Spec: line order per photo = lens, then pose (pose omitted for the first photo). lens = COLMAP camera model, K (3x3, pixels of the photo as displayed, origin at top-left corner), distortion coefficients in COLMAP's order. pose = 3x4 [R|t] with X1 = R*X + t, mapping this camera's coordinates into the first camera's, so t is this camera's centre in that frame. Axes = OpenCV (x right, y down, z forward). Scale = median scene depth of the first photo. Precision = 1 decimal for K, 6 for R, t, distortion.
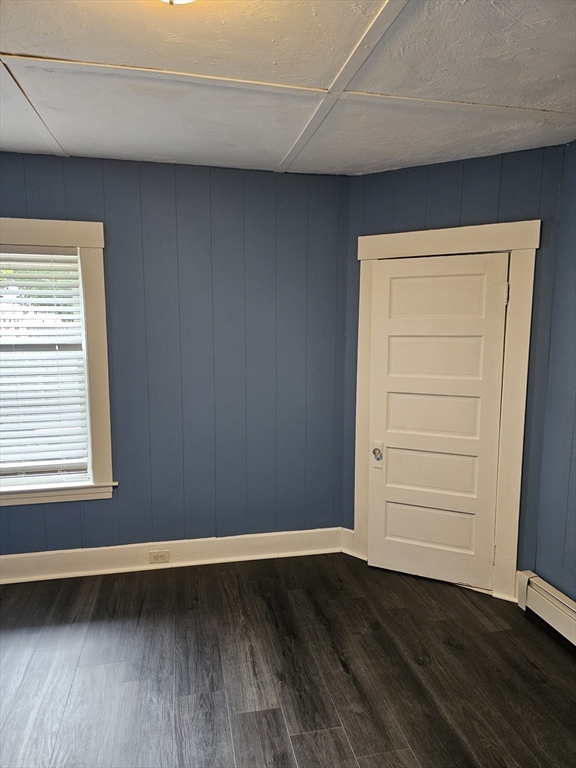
lens RADIAL K [[521.2, 0, 286.6], [0, 521.2, 388.3], [0, 0, 1]] dist [0.048363, -0.031012]
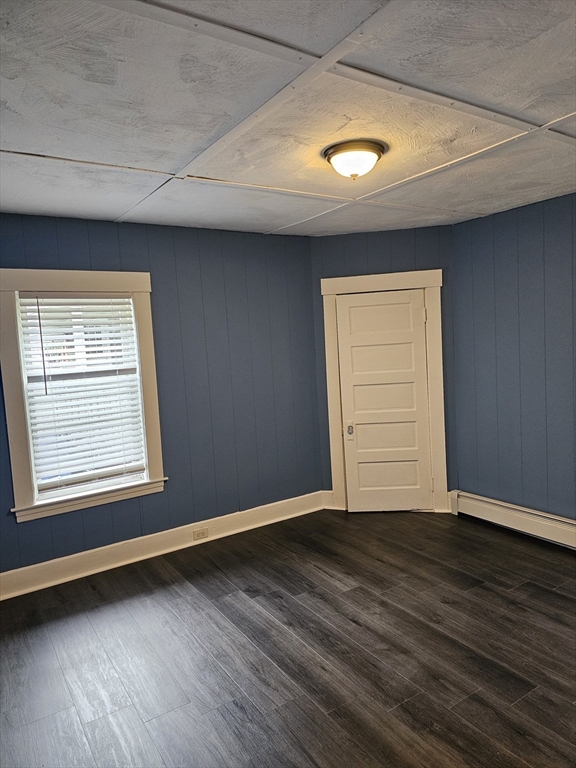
lens RADIAL K [[521.2, 0, 287.6], [0, 521.2, 380.8], [0, 0, 1]] dist [0.048363, -0.031012]
pose [[0.932849, -0.085778, 0.349906, -0.492496], [0.106021, 0.993596, -0.039077, 0.032518], [-0.344313, 0.073550, 0.935970, -0.288631]]
